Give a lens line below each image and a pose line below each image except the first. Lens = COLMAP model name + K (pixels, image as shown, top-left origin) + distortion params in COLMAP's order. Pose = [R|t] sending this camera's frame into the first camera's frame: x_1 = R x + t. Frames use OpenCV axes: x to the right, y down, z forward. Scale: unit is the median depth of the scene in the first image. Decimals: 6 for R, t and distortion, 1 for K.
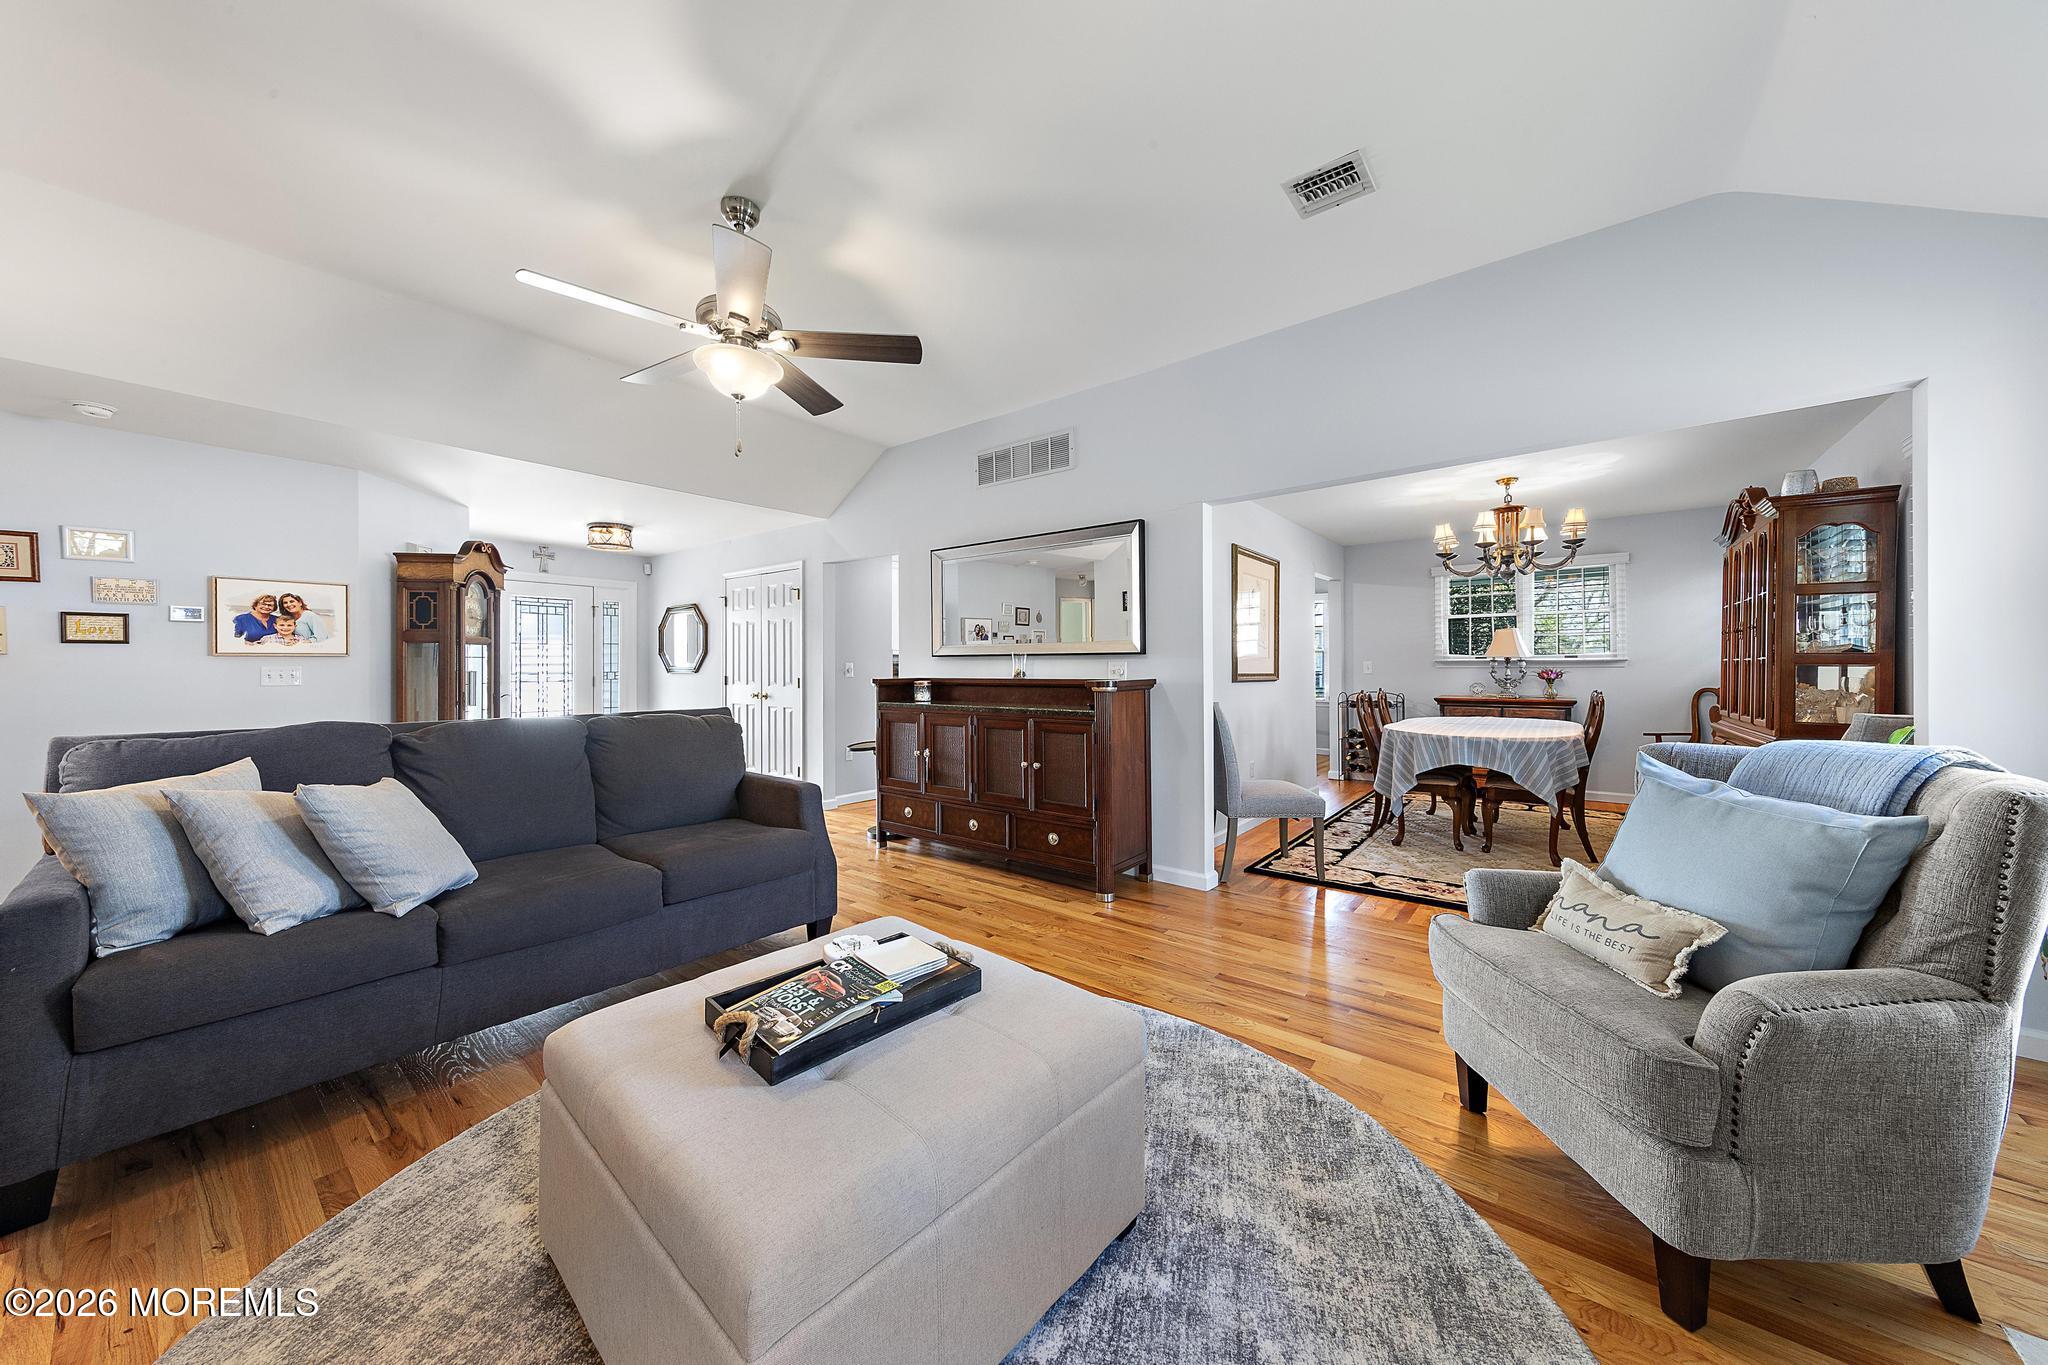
lens RADIAL K [[692.3, 0, 1018.5], [0, 692.3, 657.5], [0, 0, 1]] dist [0.000300, -0.000018]
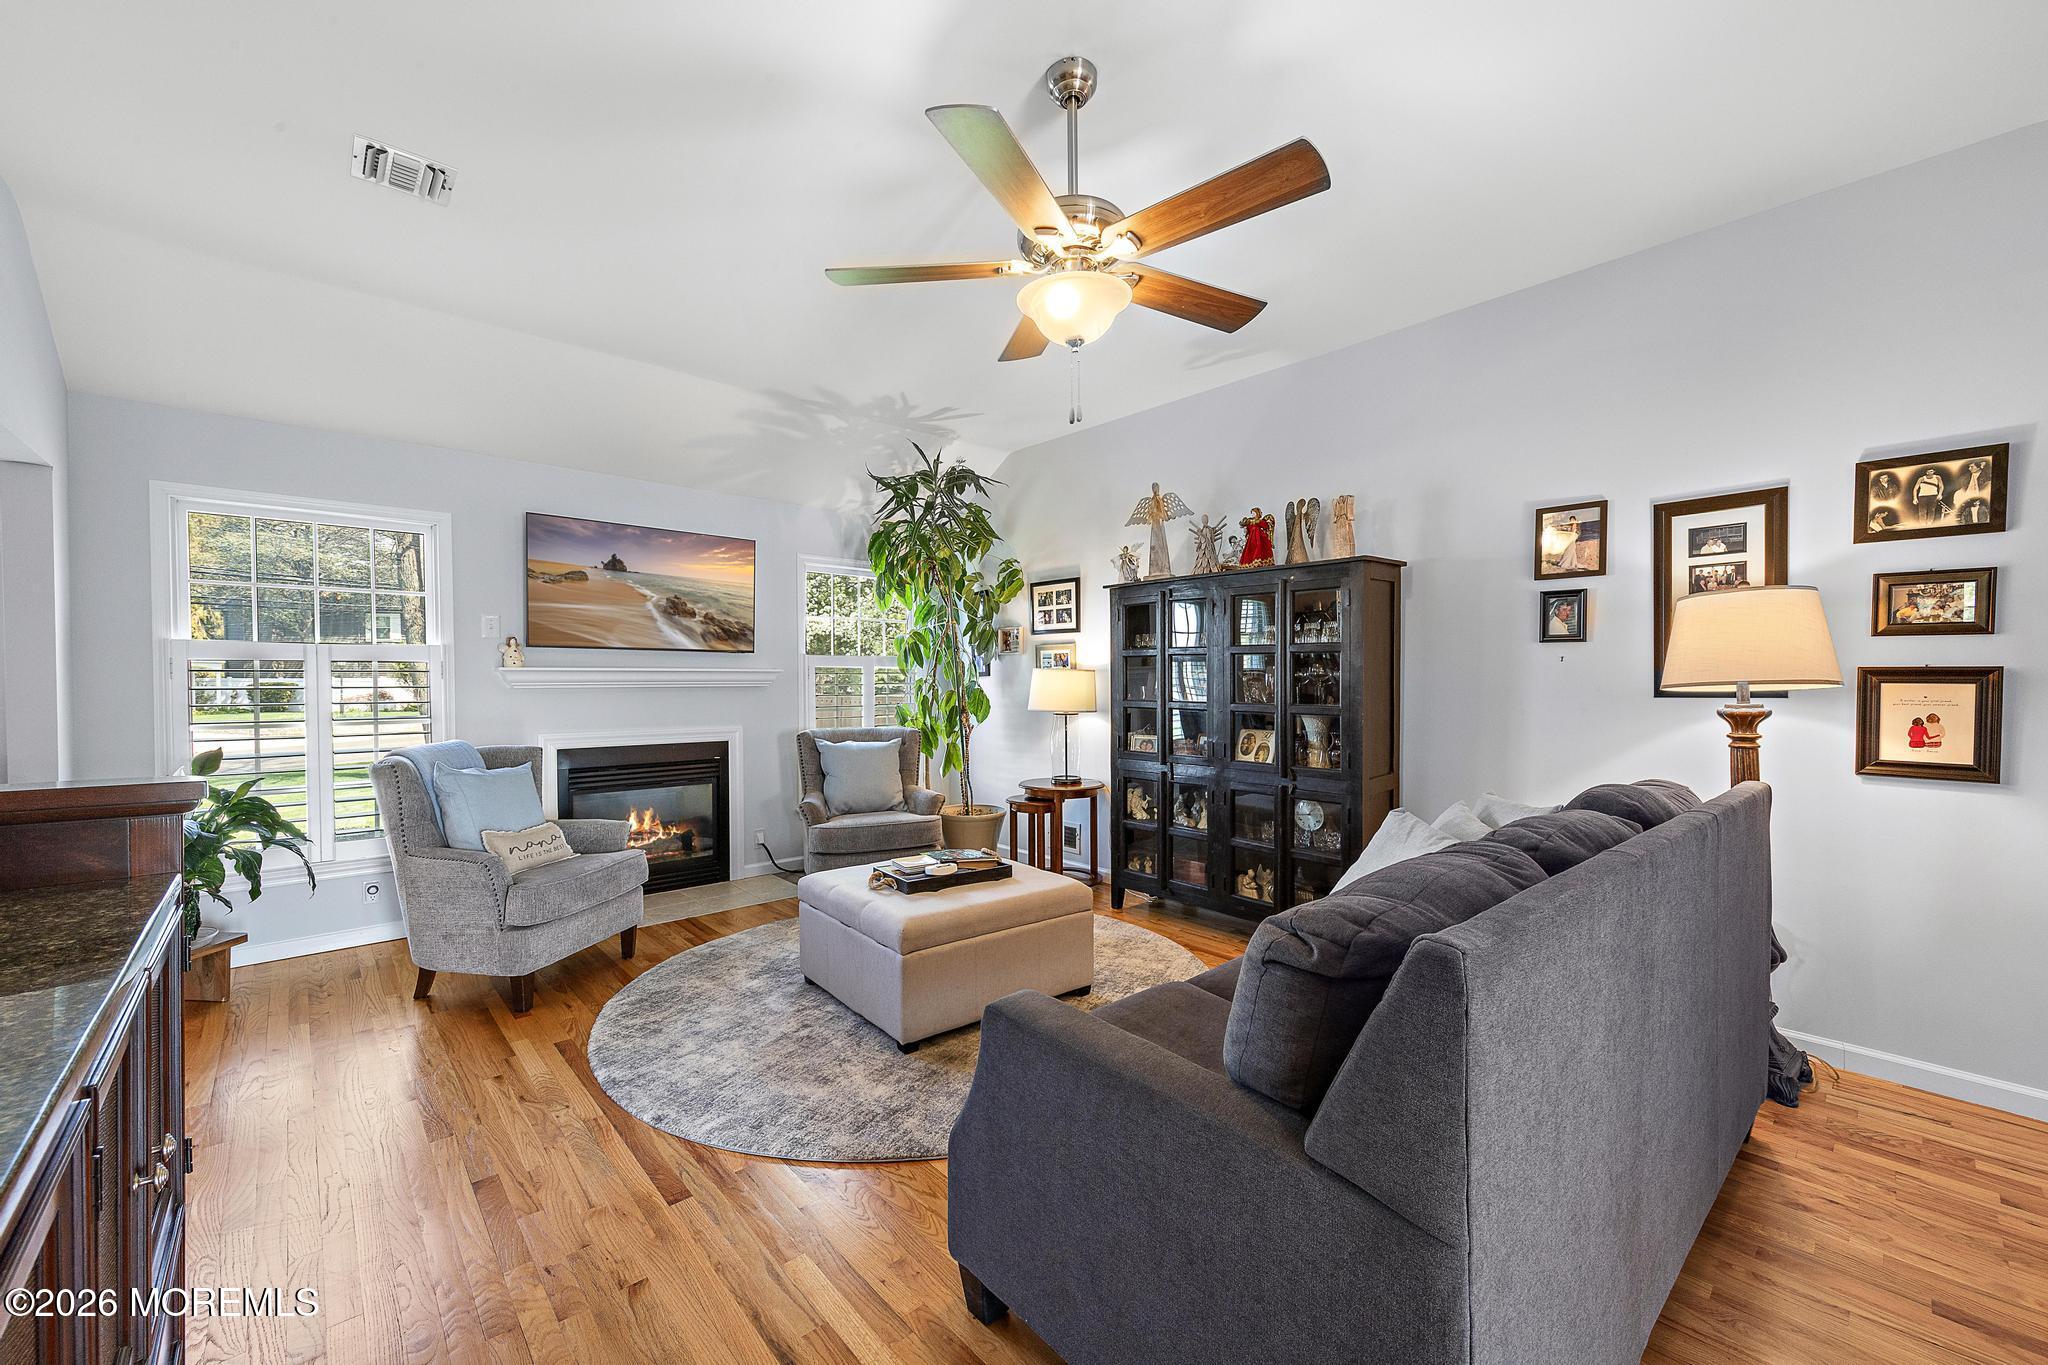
lens RADIAL K [[795.3, 0, 1024.9], [0, 795.3, 697.4], [0, 0, 1]] dist [0.001696, 0.000227]
pose [[-0.987085, 0.005347, 0.160110, -0.305477], [0.006443, 0.999959, 0.006327, -0.007488], [-0.160069, 0.007277, -0.987079, 1.147046]]
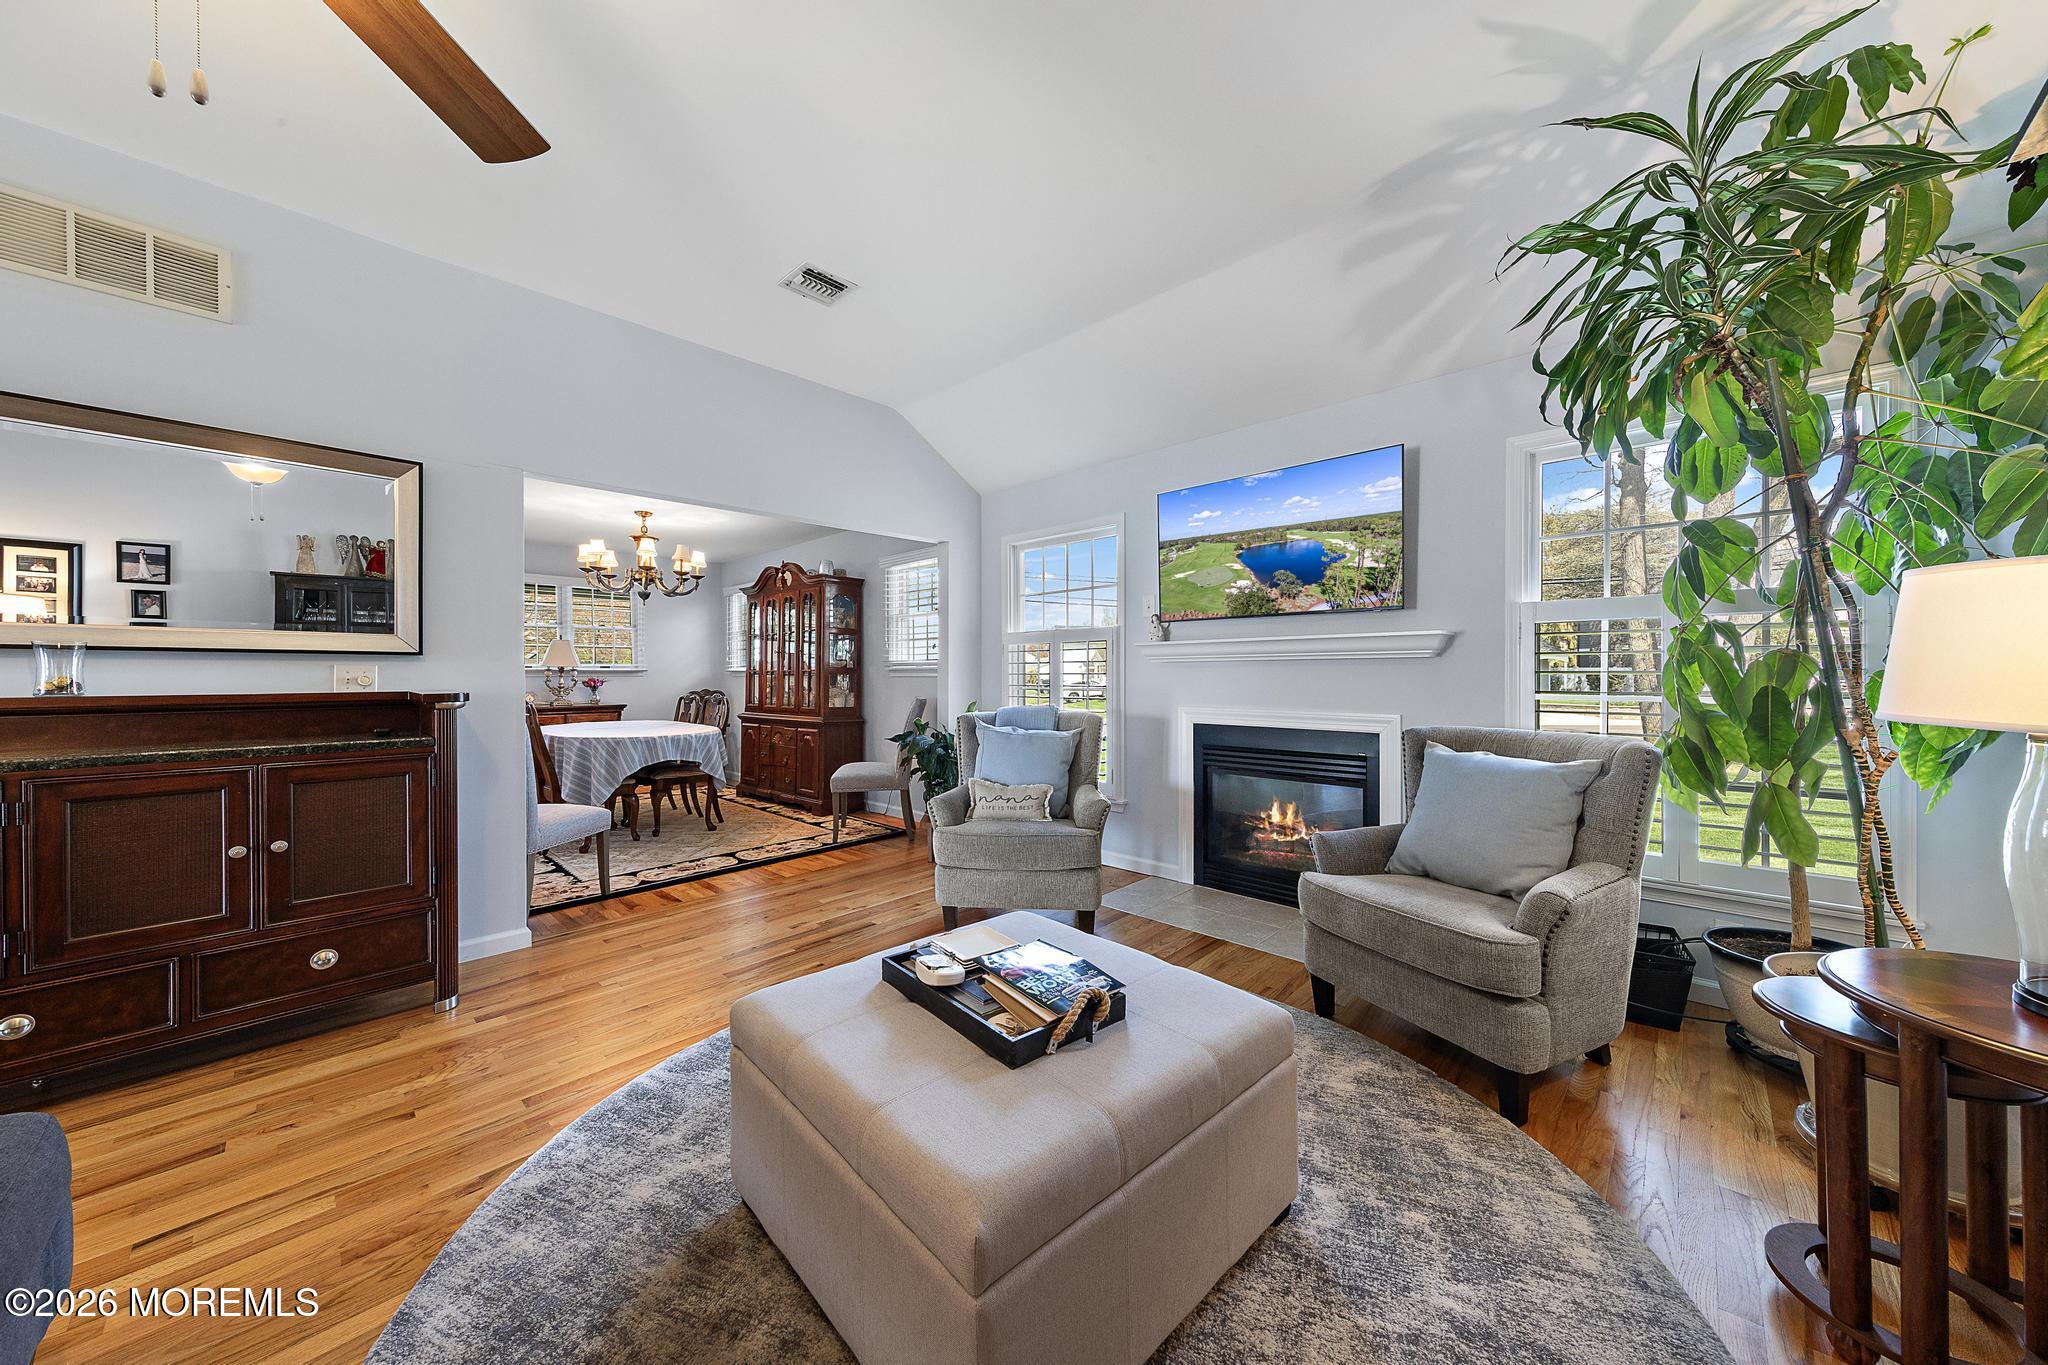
lens RADIAL K [[683.8, 0, 1032.6], [0, 683.8, 675.1], [0, 0, 1]] dist [0.000162, -0.000015]
pose [[0.079478, 0.002929, 0.996832, -0.450420], [-0.012570, 0.999919, -0.001936, 0.008604], [-0.996757, -0.012376, 0.079509, 0.315018]]
